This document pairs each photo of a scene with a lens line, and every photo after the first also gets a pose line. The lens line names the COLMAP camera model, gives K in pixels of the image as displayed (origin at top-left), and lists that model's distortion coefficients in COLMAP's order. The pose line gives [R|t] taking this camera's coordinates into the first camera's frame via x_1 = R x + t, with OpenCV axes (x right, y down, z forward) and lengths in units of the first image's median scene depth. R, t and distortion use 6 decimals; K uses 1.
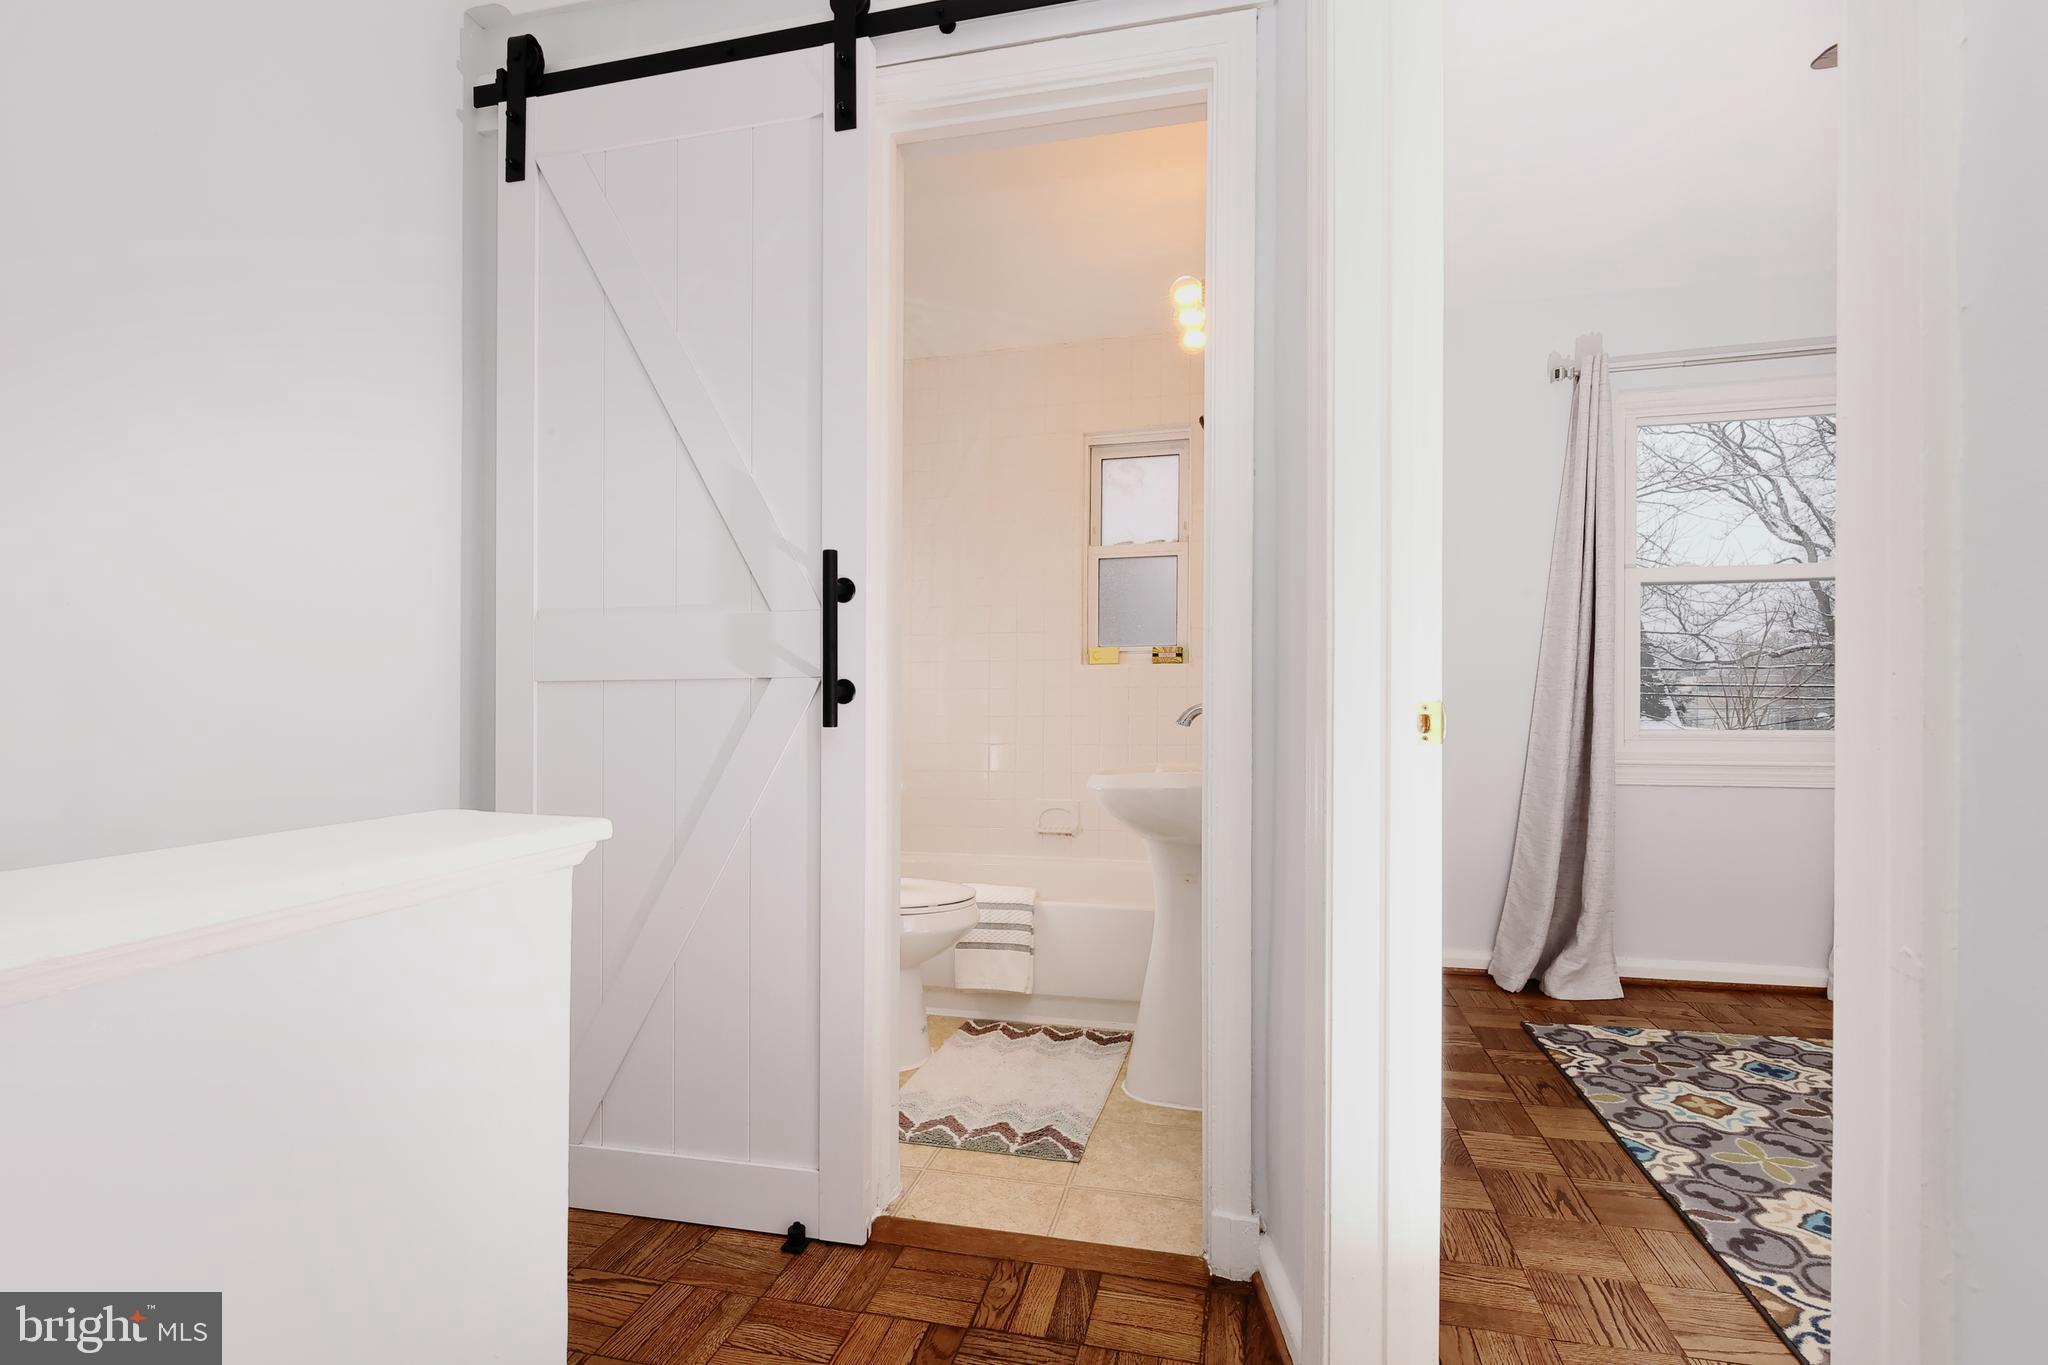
lens RADIAL K [[926.4, 0, 1042.2], [0, 926.4, 733.9], [0, 0, 1]] dist [-0.000397, -0.000152]
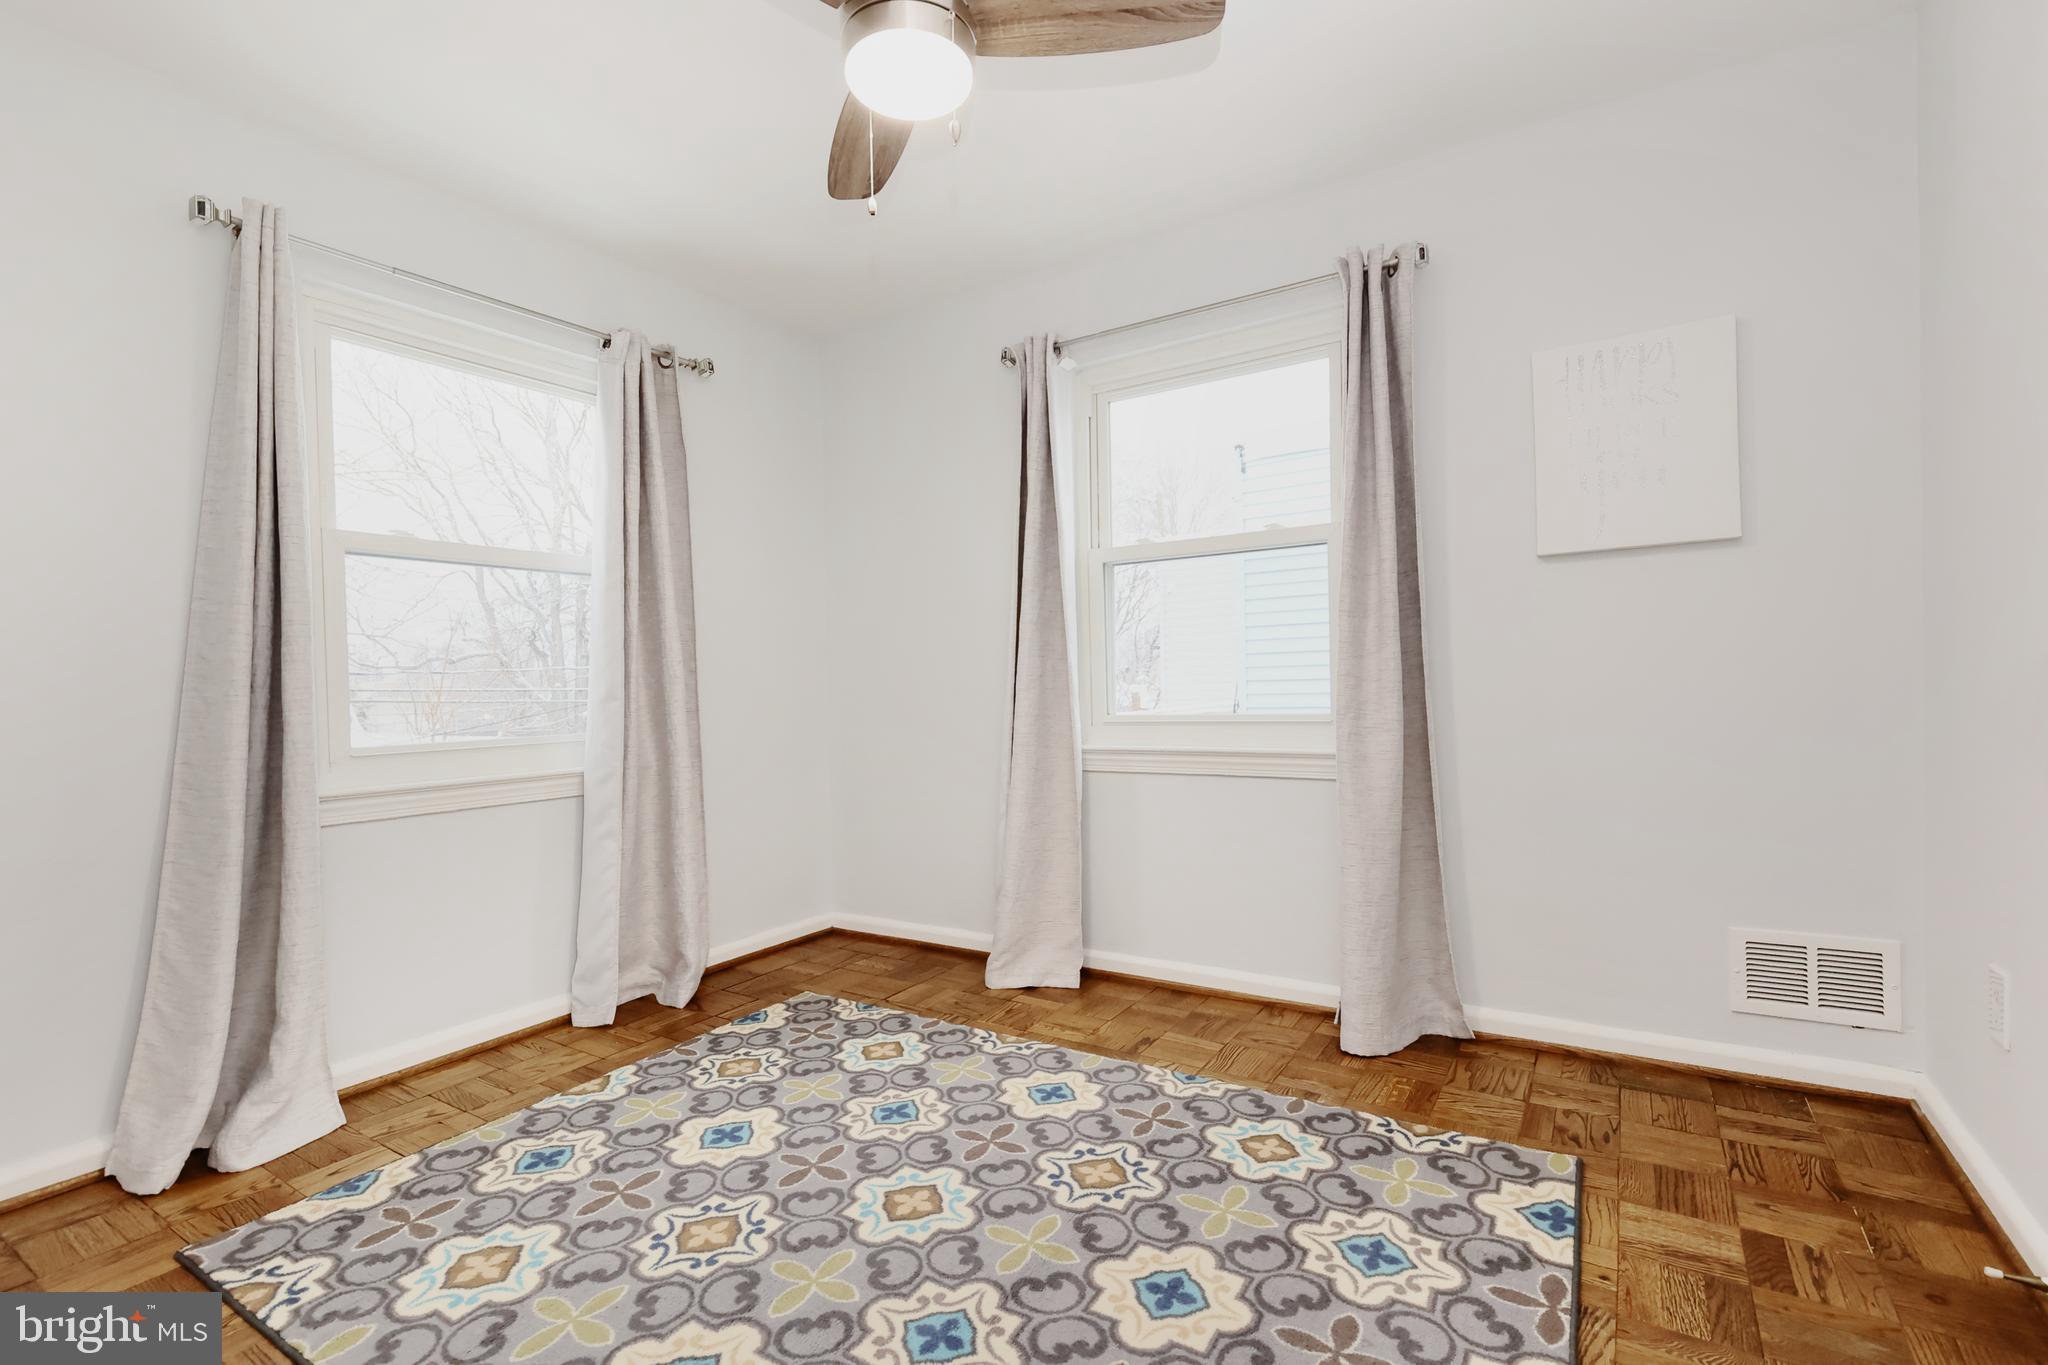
lens RADIAL K [[926.4, 0, 1029.3], [0, 926.4, 690.3], [0, 0, 1]] dist [-0.000397, -0.000152]
pose [[0.333752, -0.004914, 0.942648, 0.148202], [0.055001, 0.998384, -0.014269, -0.012519], [-0.941055, 0.056609, 0.333483, 0.278206]]
